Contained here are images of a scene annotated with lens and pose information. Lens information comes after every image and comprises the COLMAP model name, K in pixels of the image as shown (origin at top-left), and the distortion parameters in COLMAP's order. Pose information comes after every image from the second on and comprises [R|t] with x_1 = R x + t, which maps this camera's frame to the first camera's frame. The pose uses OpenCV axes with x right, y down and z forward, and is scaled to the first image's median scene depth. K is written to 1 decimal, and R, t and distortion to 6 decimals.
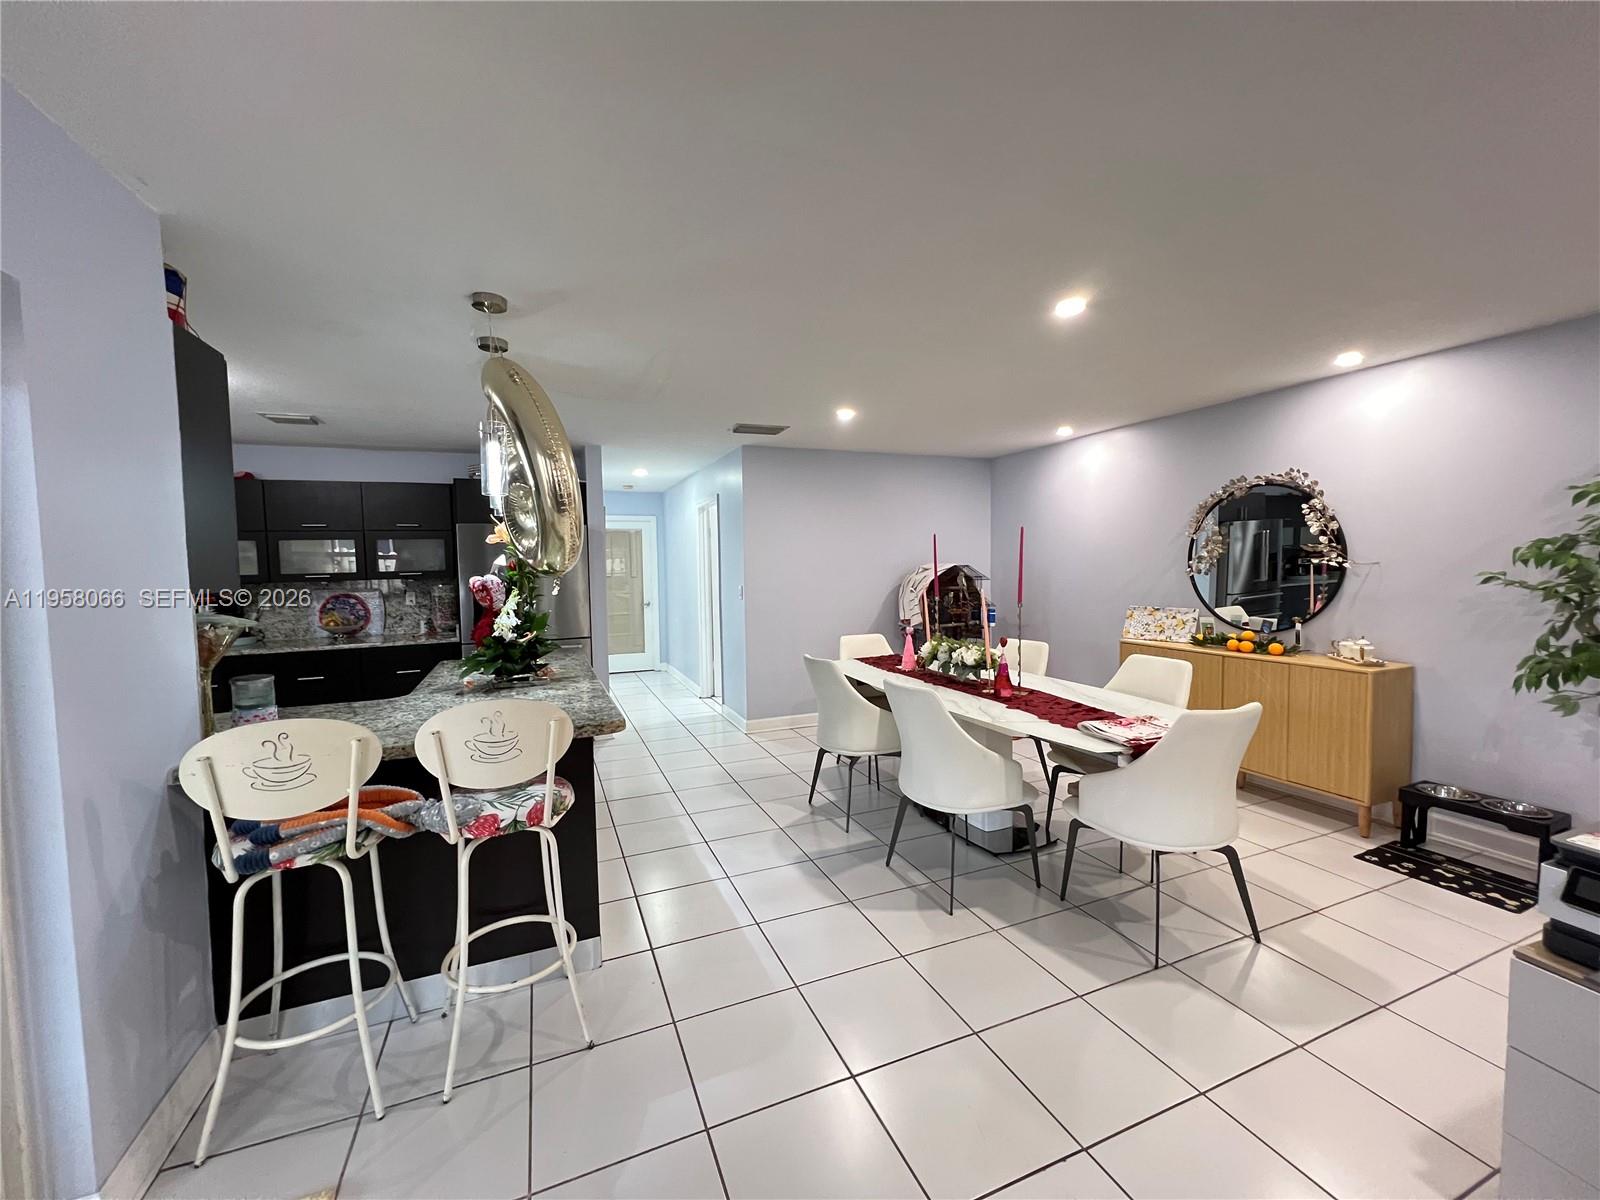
lens RADIAL K [[638.2, 0, 804.2], [0, 638.2, 597.3], [0, 0, 1]] dist [-0.002732, 0.000590]
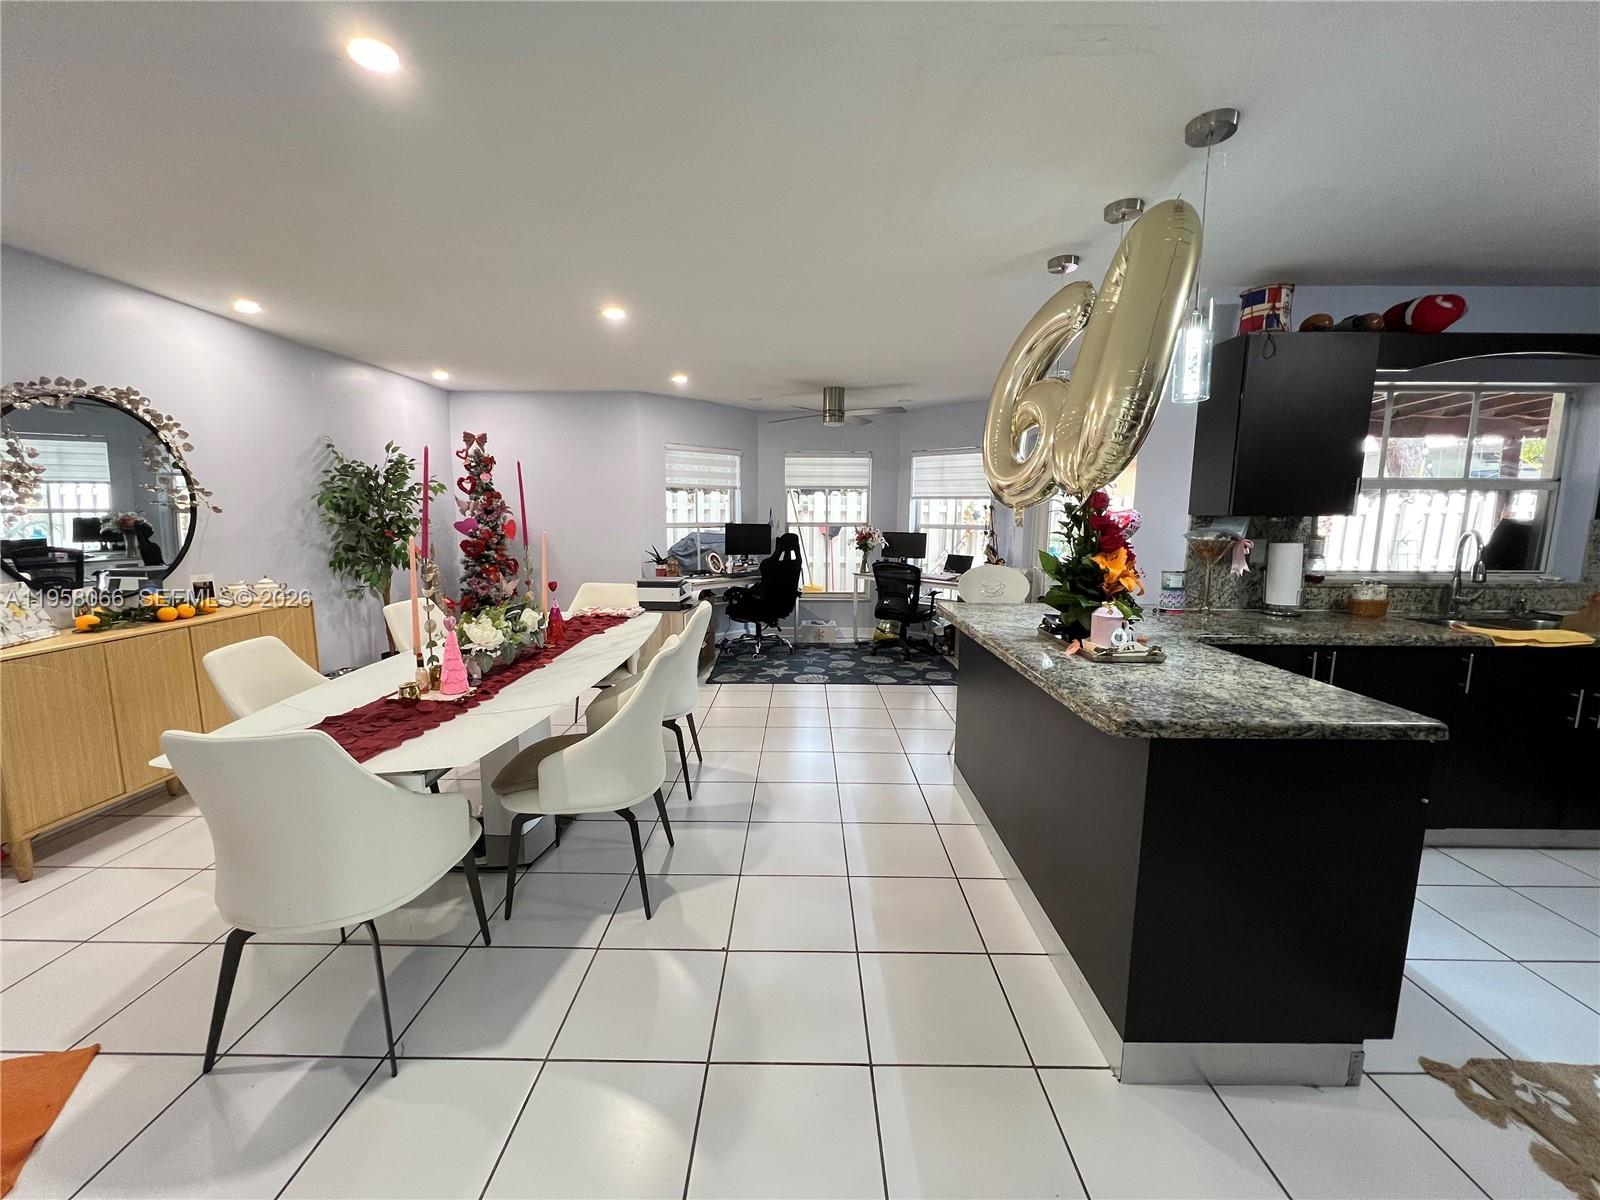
lens RADIAL K [[638.2, 0, 795.3], [0, 638.2, 598.6], [0, 0, 1]] dist [-0.002732, 0.000590]
pose [[-0.916527, -0.044764, 0.397460, -0.244228], [0.030799, 0.982868, 0.181718, -0.043318], [-0.398785, 0.178791, -0.899447, 1.051510]]
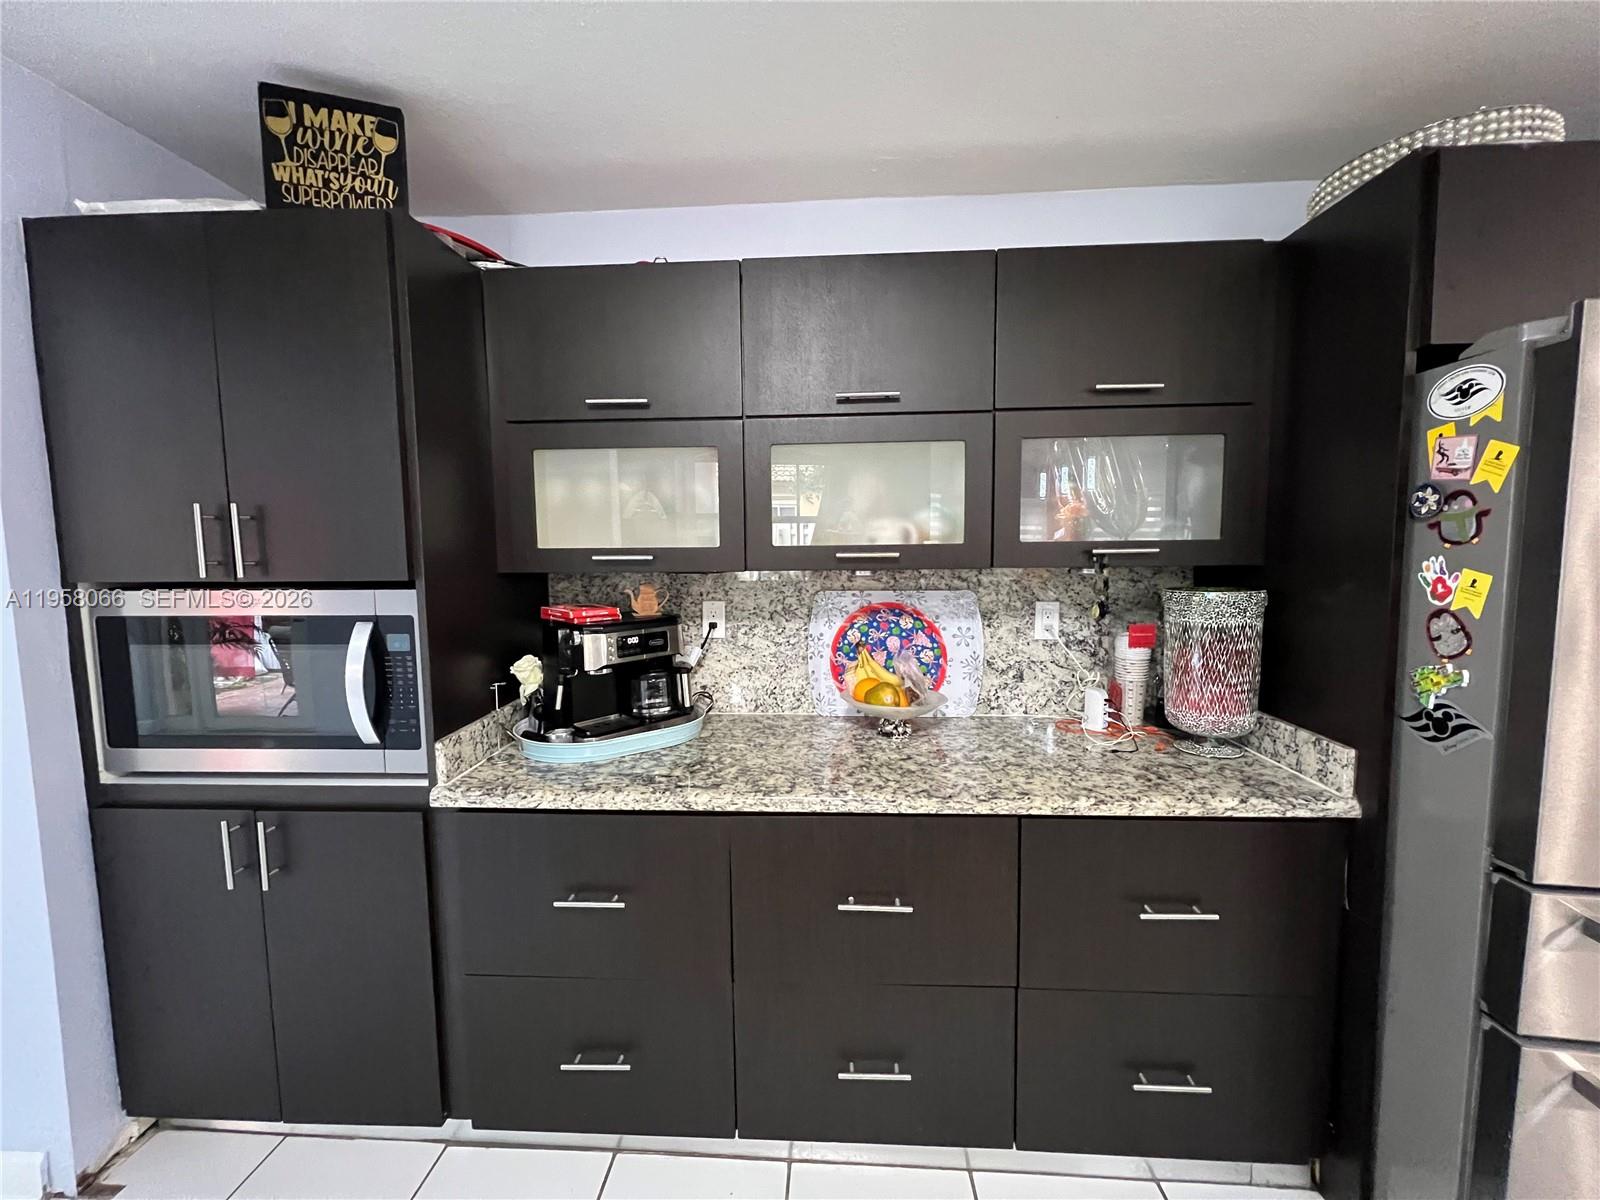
lens RADIAL K [[638.2, 0, 794.4], [0, 638.2, 598.3], [0, 0, 1]] dist [-0.002732, 0.000590]
pose [[0.896728, 0.043888, -0.440400, -0.613661], [-0.031972, 0.998895, 0.034444, -0.019251], [0.441425, -0.016807, 0.897141, 0.649916]]
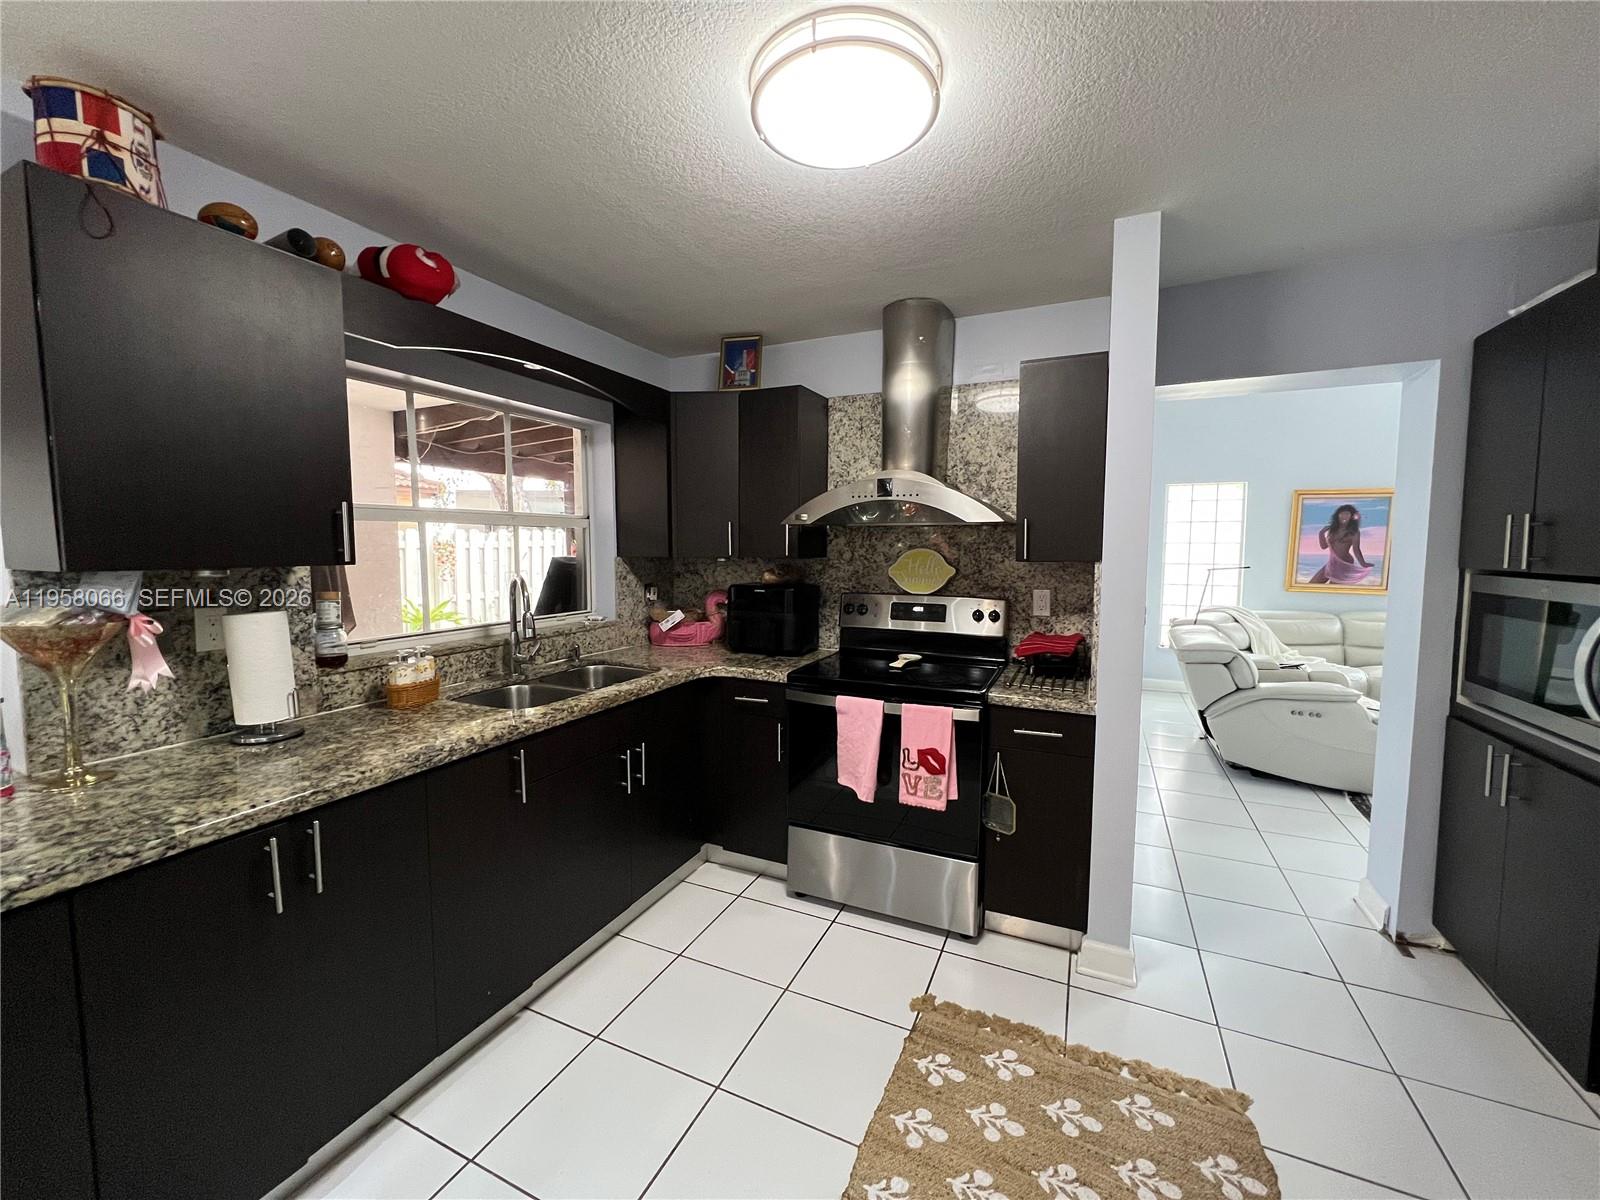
lens RADIAL K [[638.2, 0, 799.4], [0, 638.2, 596.9], [0, 0, 1]] dist [-0.002732, 0.000590]
pose [[-0.739084, 0.070751, -0.669887, -0.406704], [-0.025739, 0.990776, 0.133041, -0.032657], [0.673121, 0.115571, -0.730446, 0.772507]]
